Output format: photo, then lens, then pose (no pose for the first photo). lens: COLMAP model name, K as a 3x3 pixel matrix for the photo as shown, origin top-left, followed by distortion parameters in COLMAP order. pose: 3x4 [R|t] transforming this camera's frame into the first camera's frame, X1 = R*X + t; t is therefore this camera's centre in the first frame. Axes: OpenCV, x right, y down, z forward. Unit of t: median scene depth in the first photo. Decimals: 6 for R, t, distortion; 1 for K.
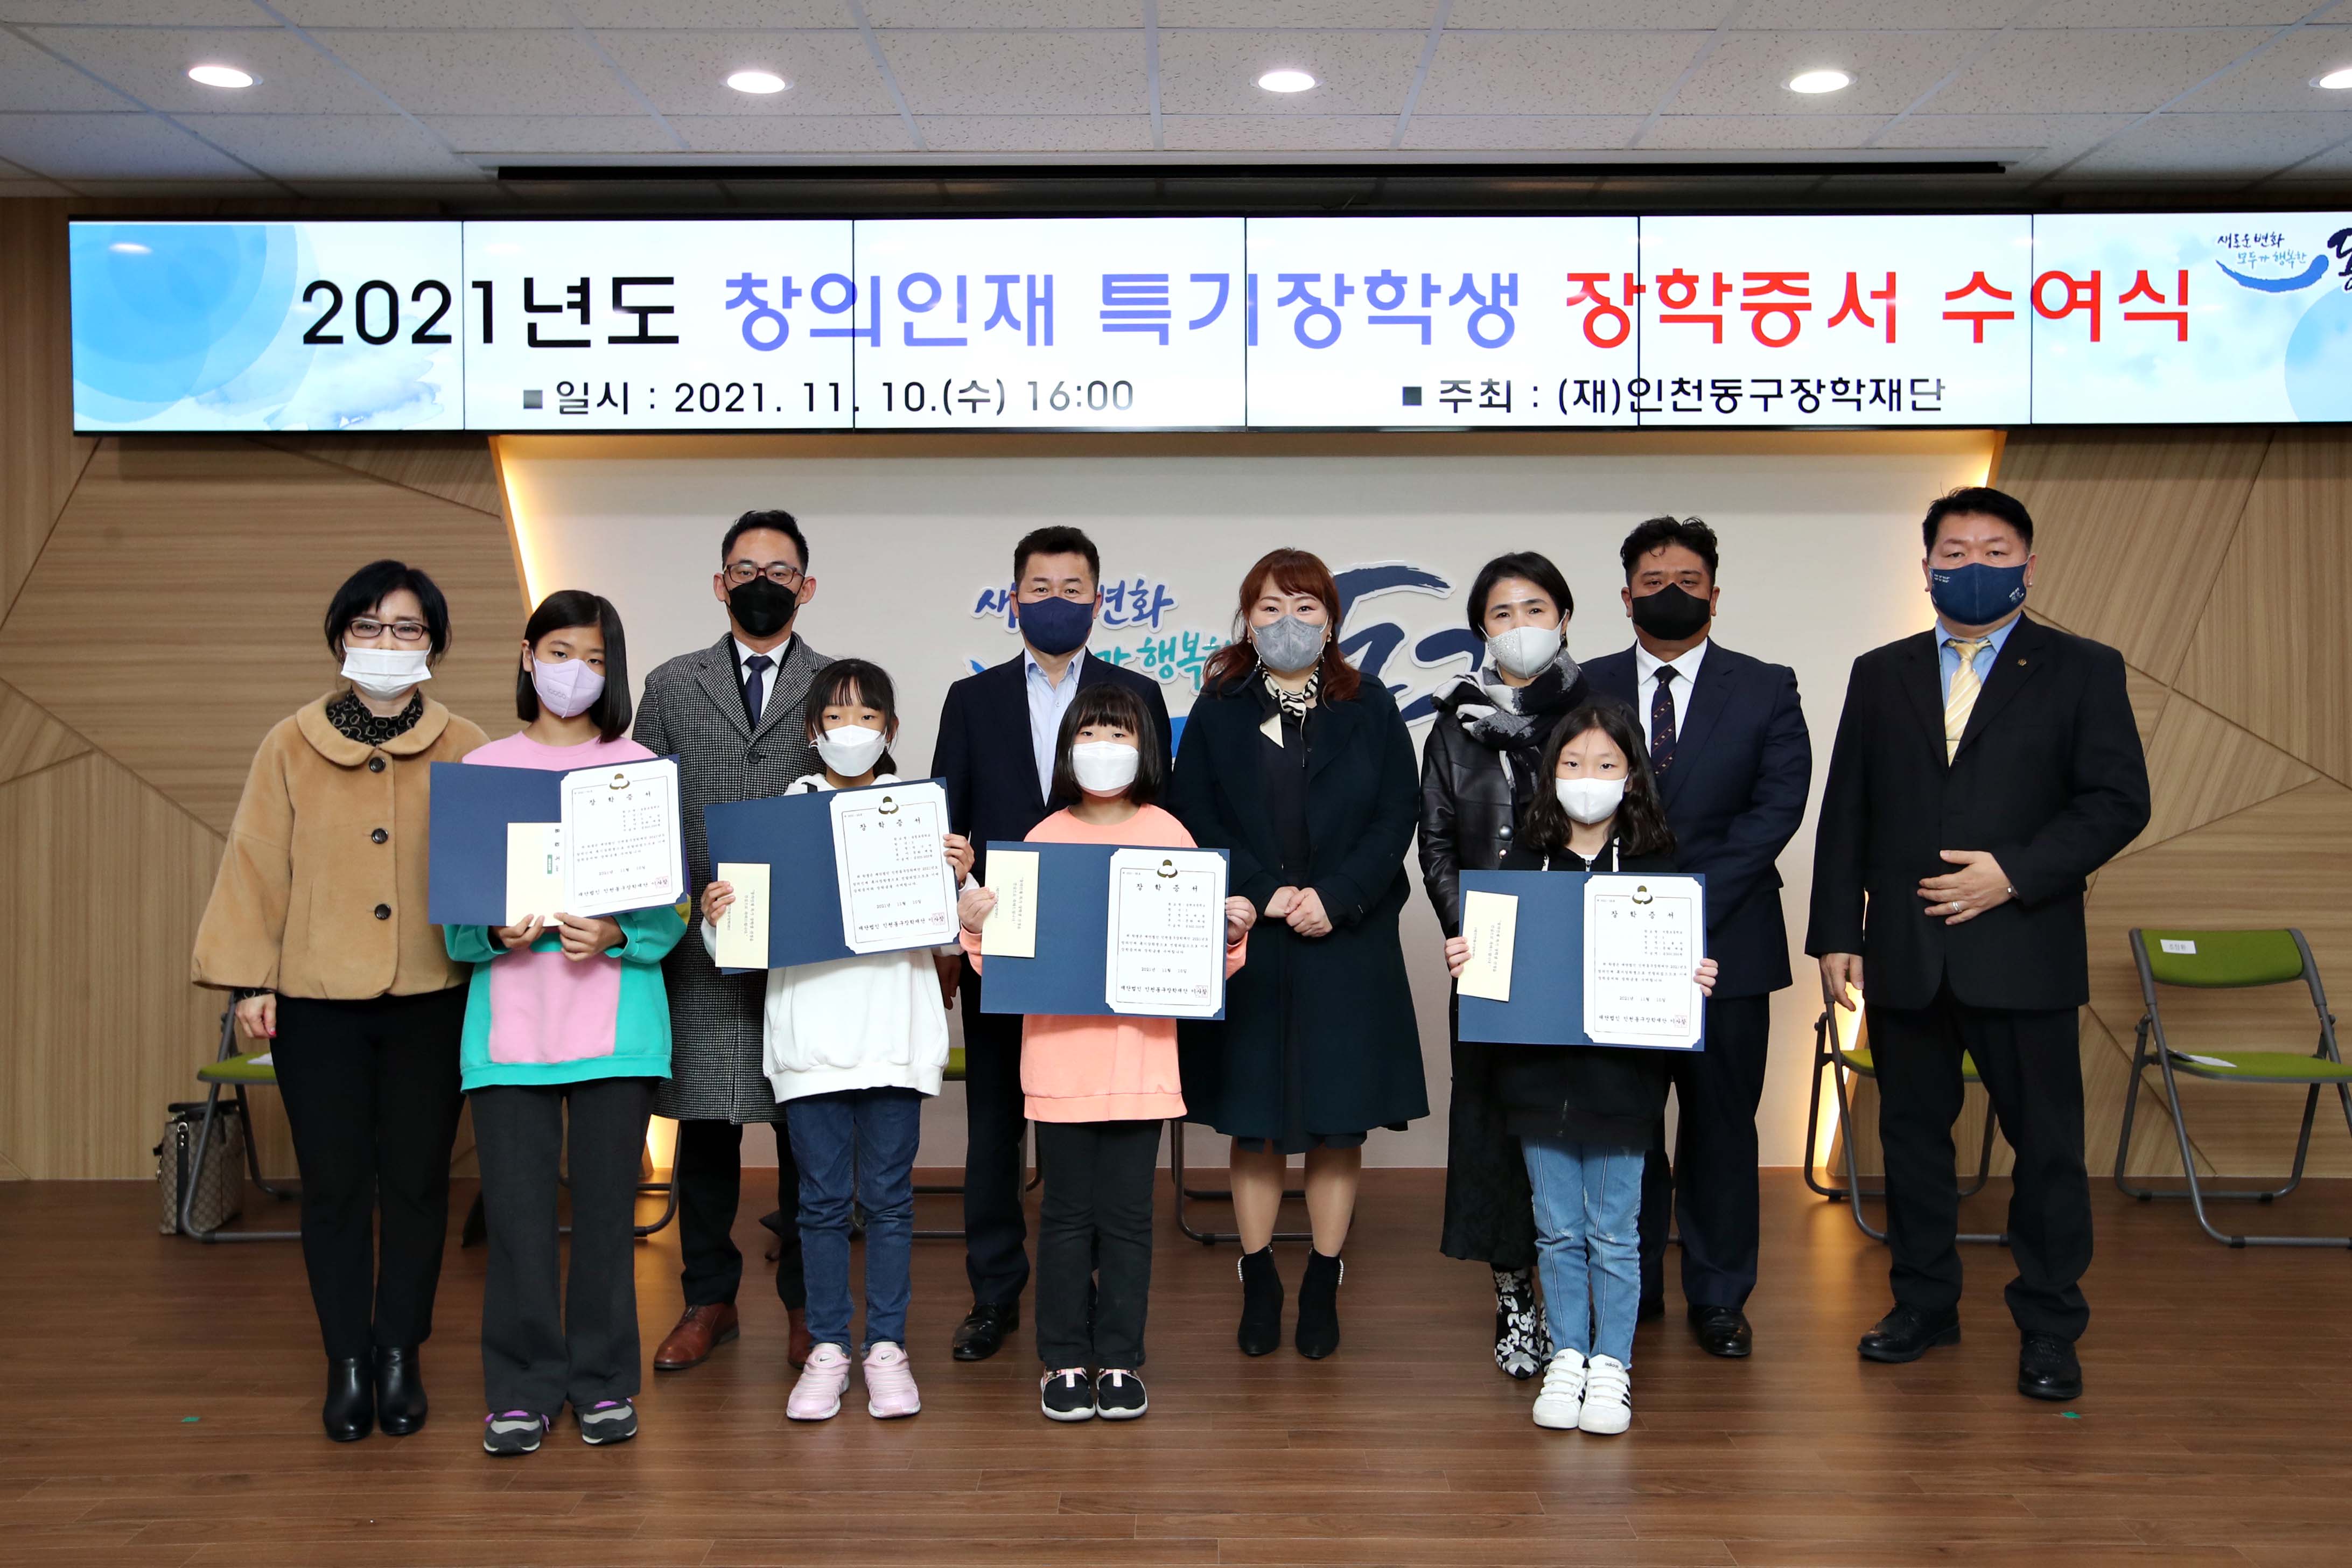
lens RADIAL K [[1944.4, 0, 1187.7], [0, 1944.4, 704.7], [0, 0, 1]] dist [-0.035969, 0.093041]
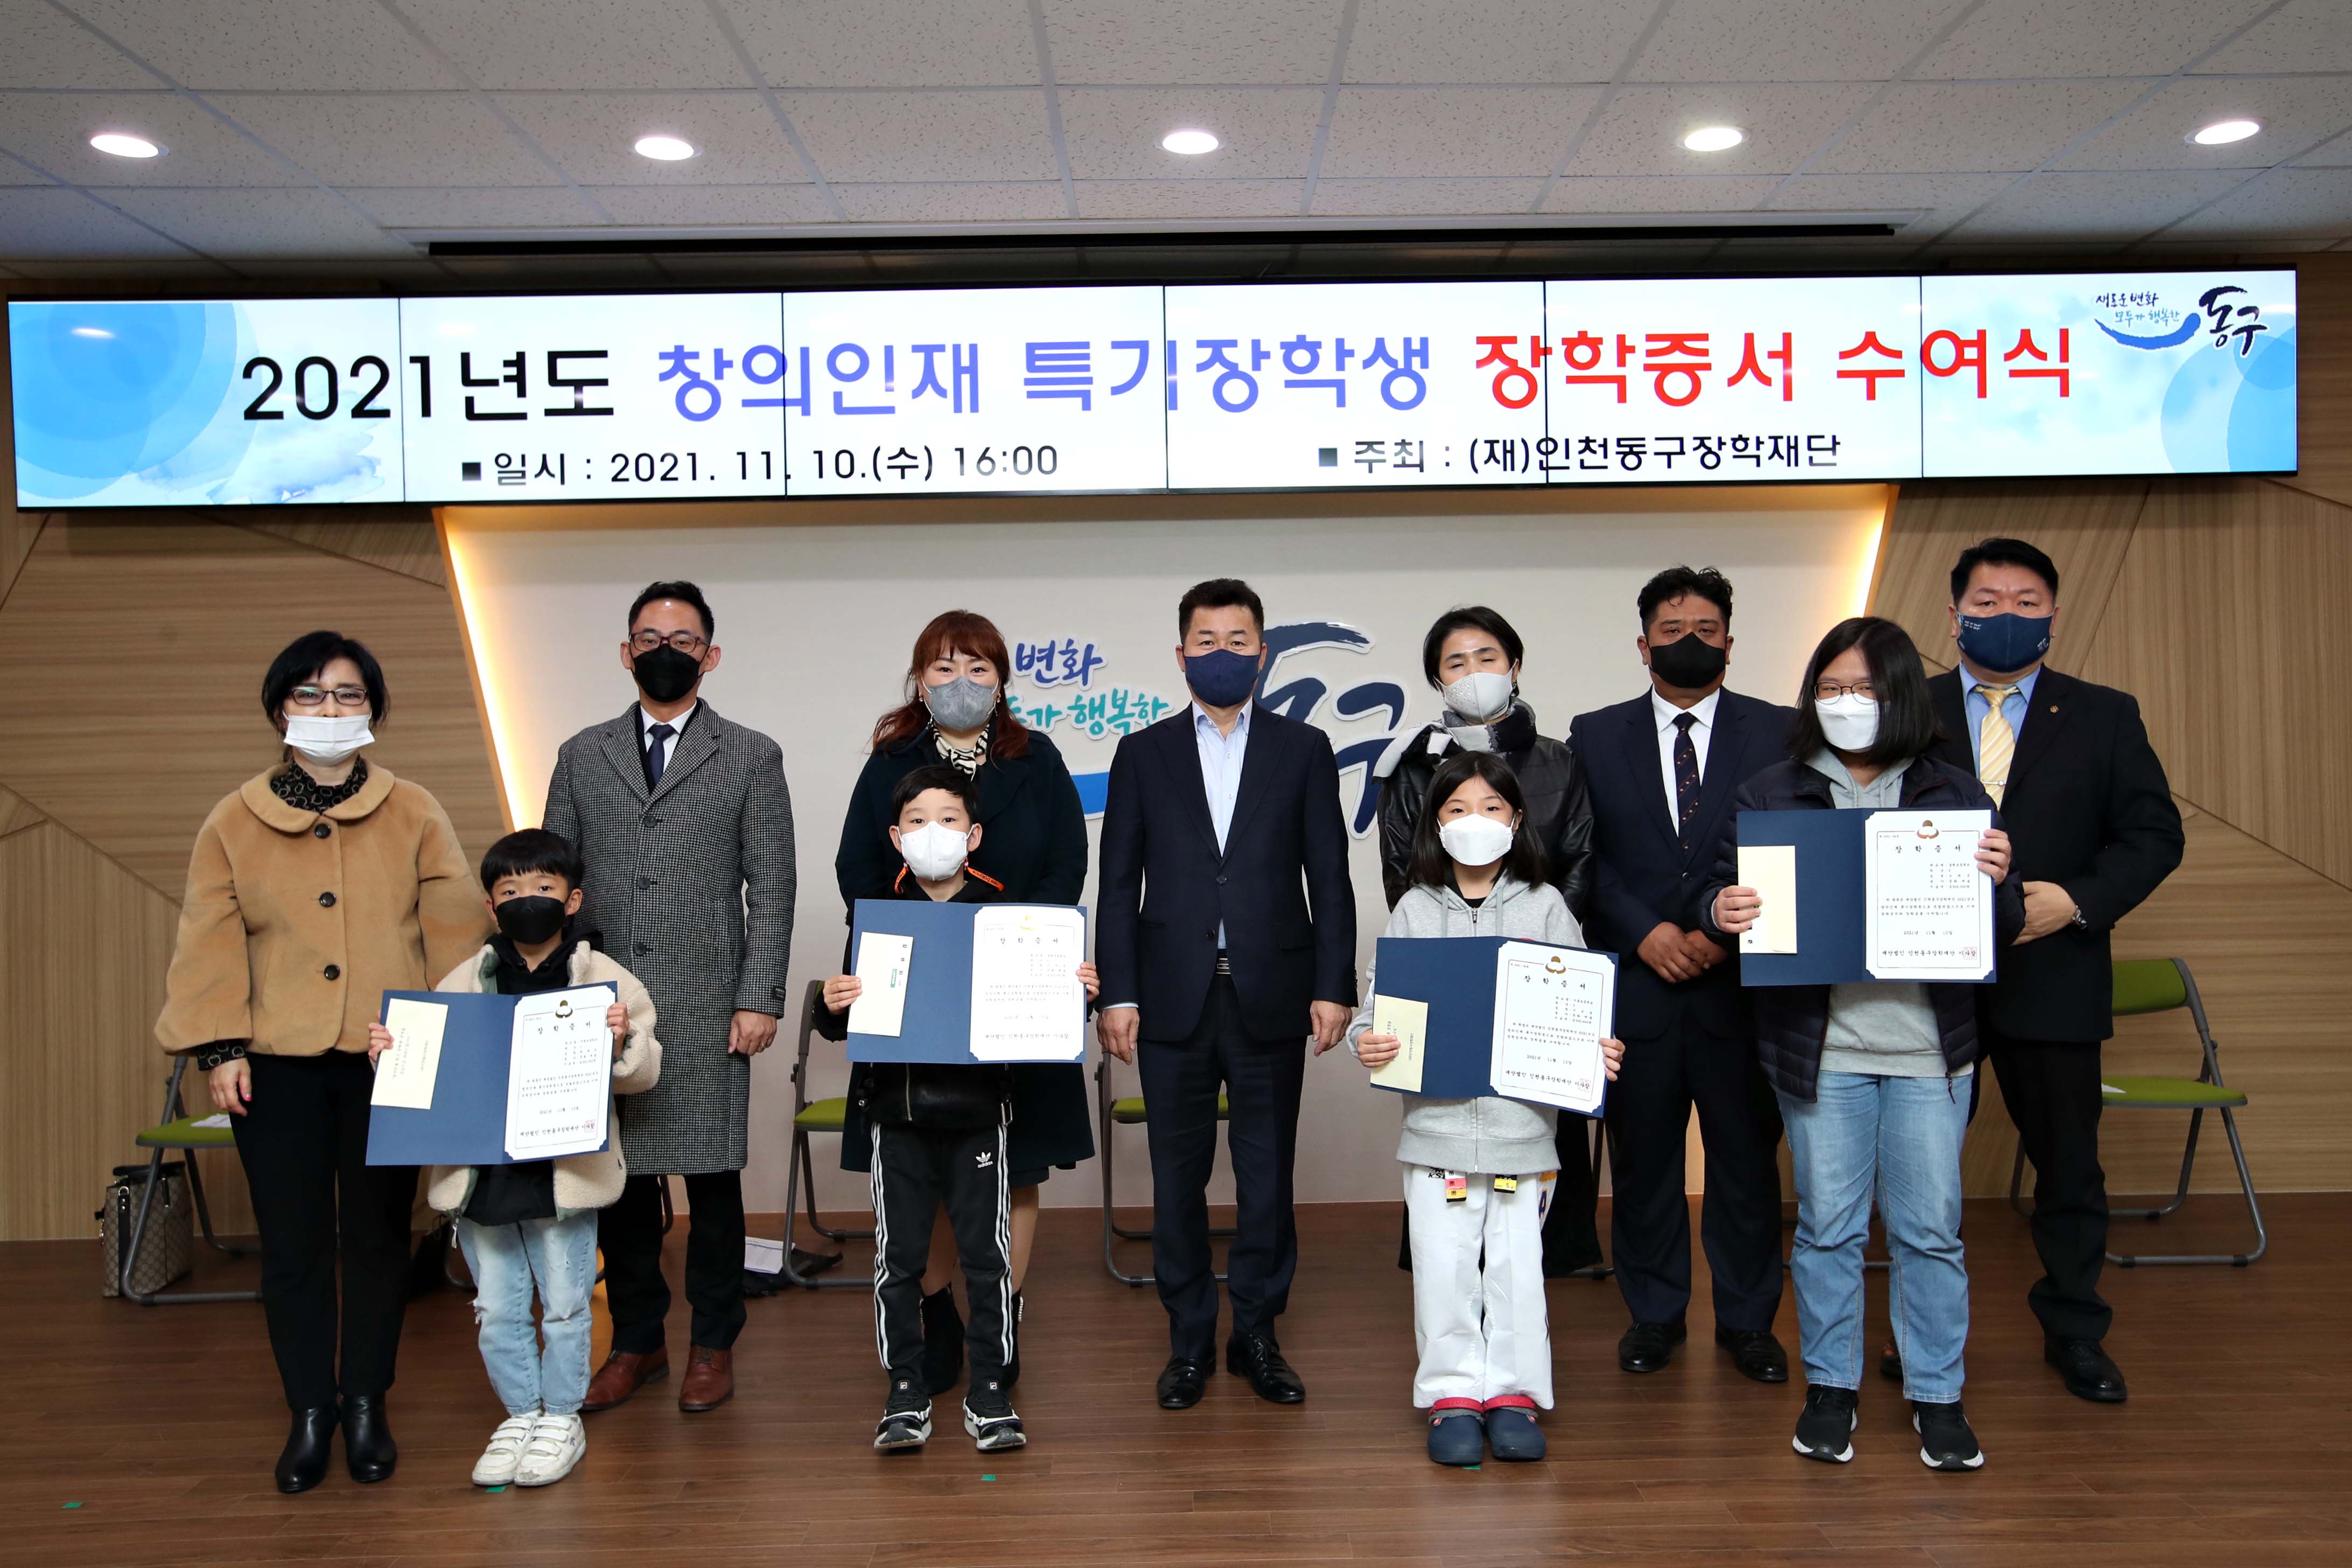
lens RADIAL K [[1739.7, 0, 1205.4], [0, 1739.7, 767.5], [0, 0, 1]] dist [-0.043429, 0.080363]
pose [[0.999715, -0.015094, 0.018506, 0.030836], [0.015023, 0.999879, 0.003965, 0.001218], [-0.018563, -0.003686, 0.999821, 0.077991]]
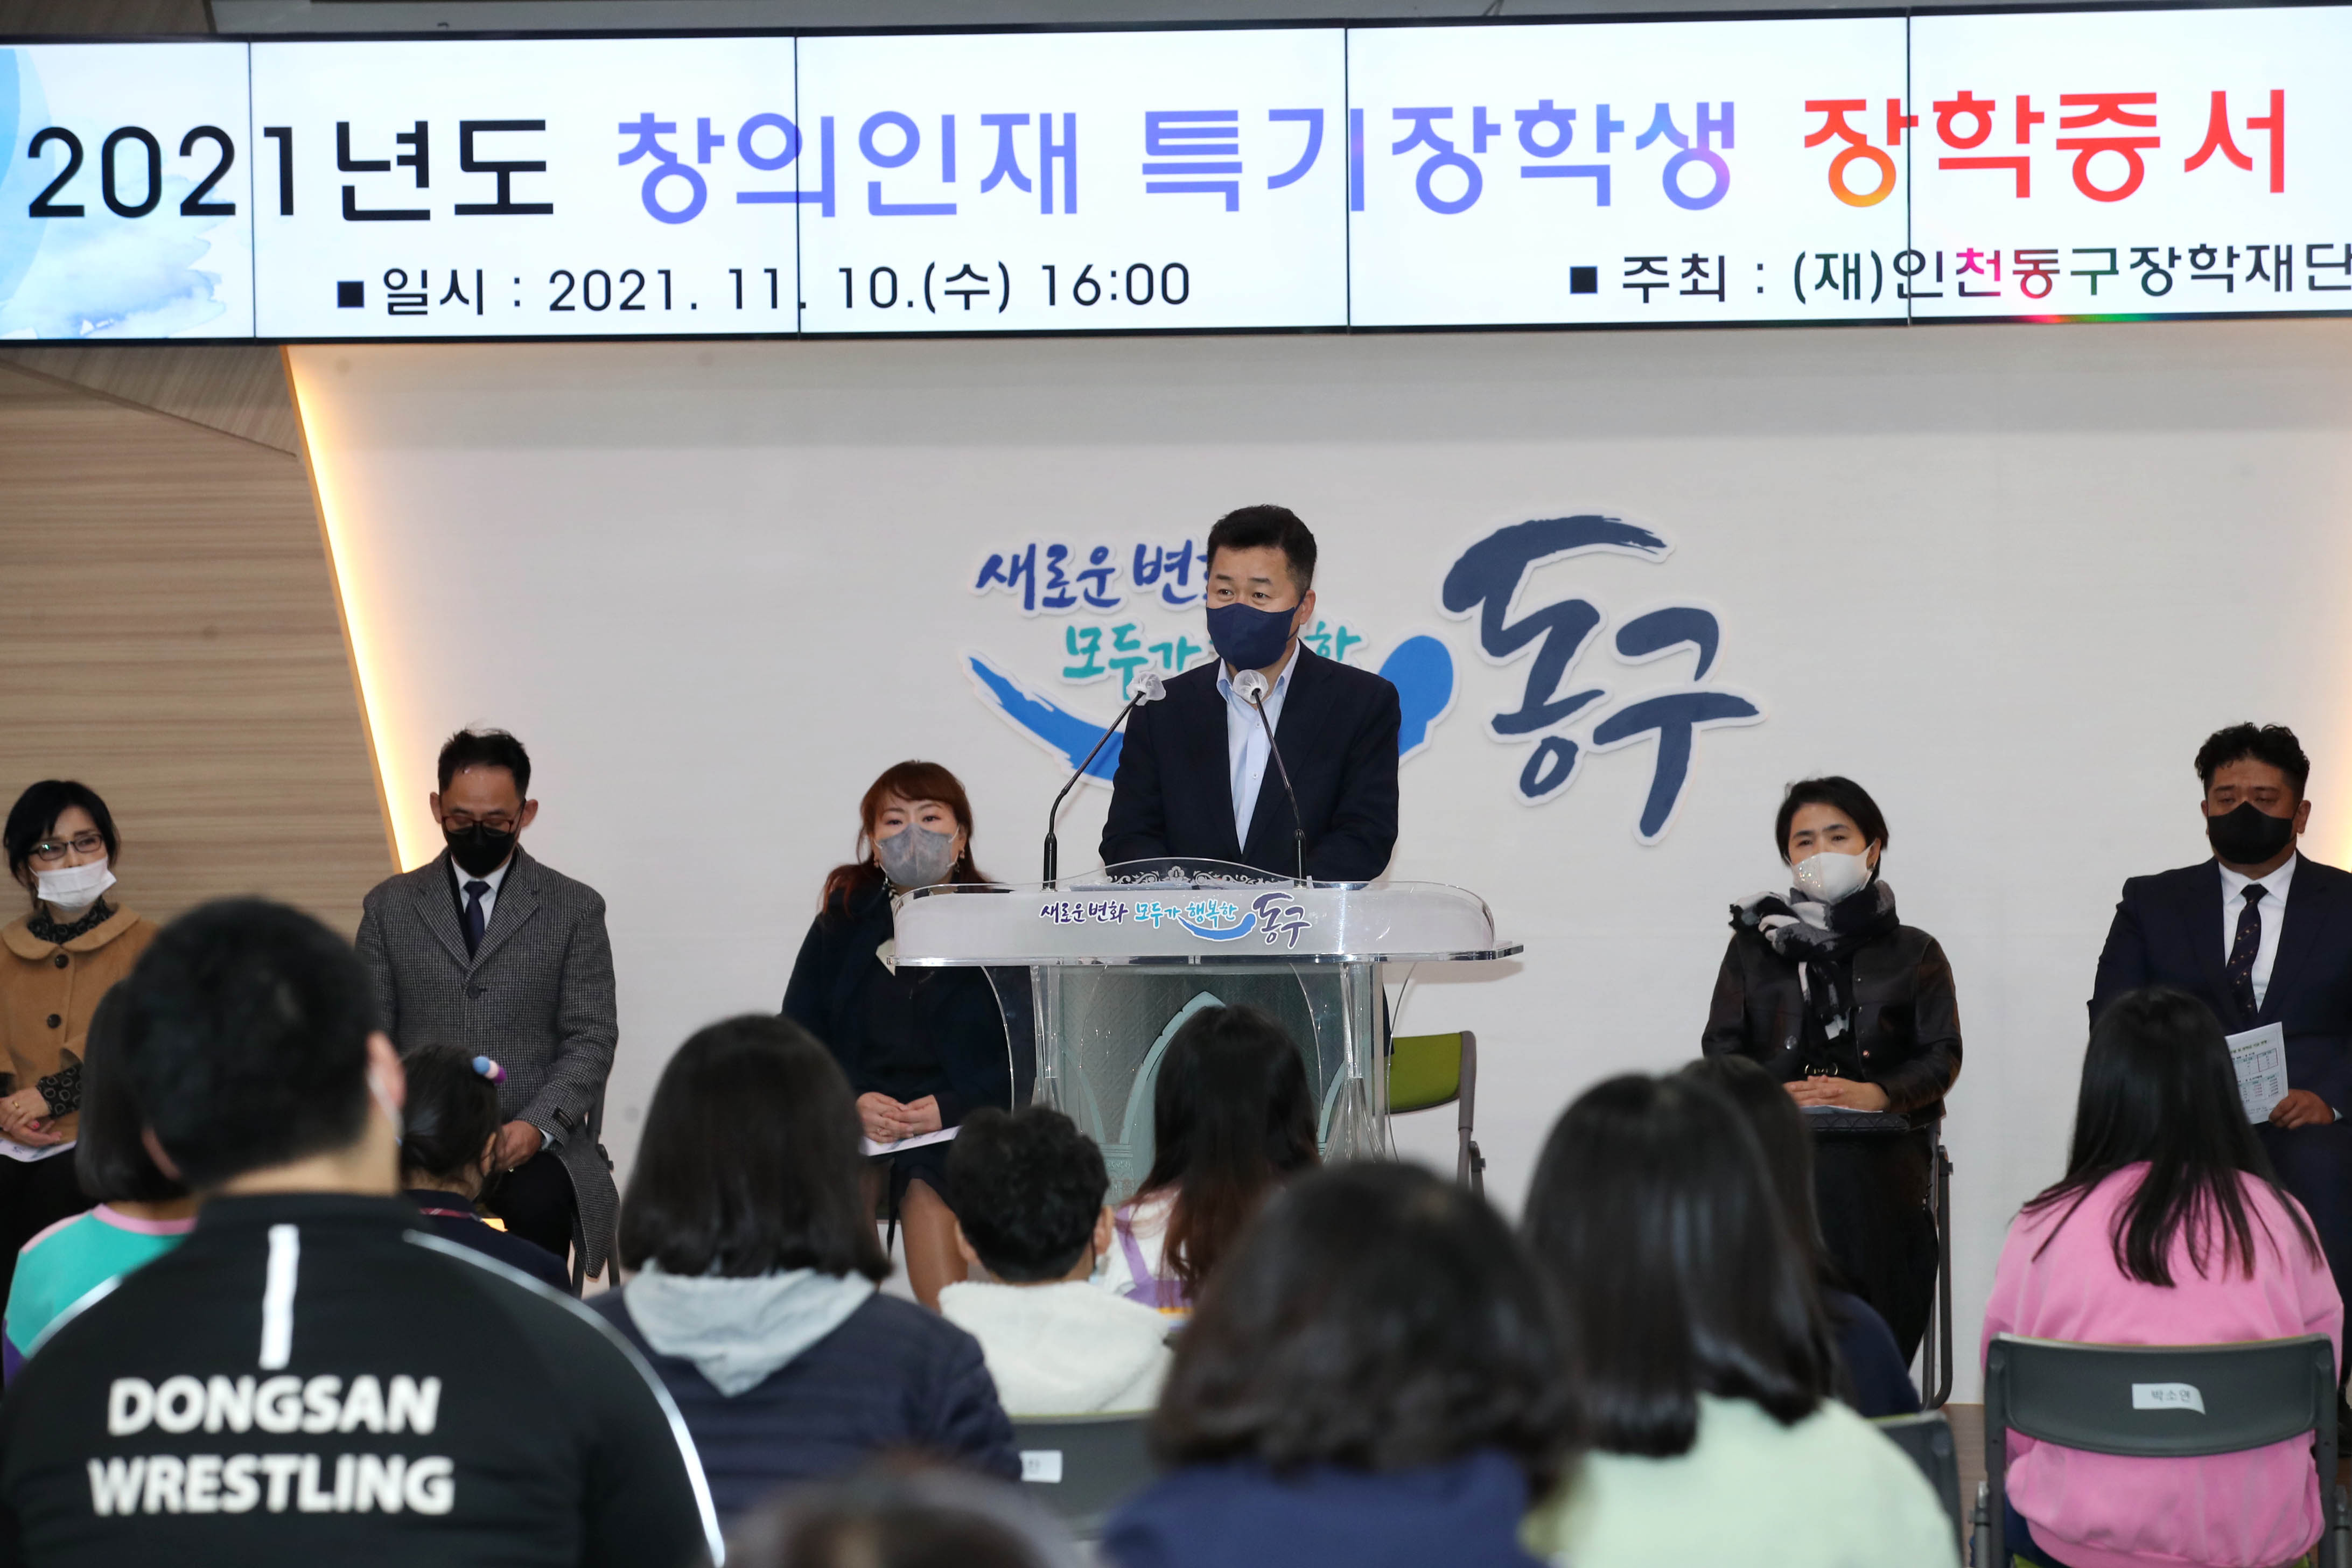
lens RADIAL K [[9599.4, 0, 1176.0], [0, 9599.4, 784.0], [0, 0, 1]] dist [0.379899, 4.319261]
pose [[0.991466, -0.003363, -0.130325, 0.421628], [0.004558, 0.999950, 0.008873, -0.008377], [0.130289, -0.009391, 0.991432, -2.465054]]
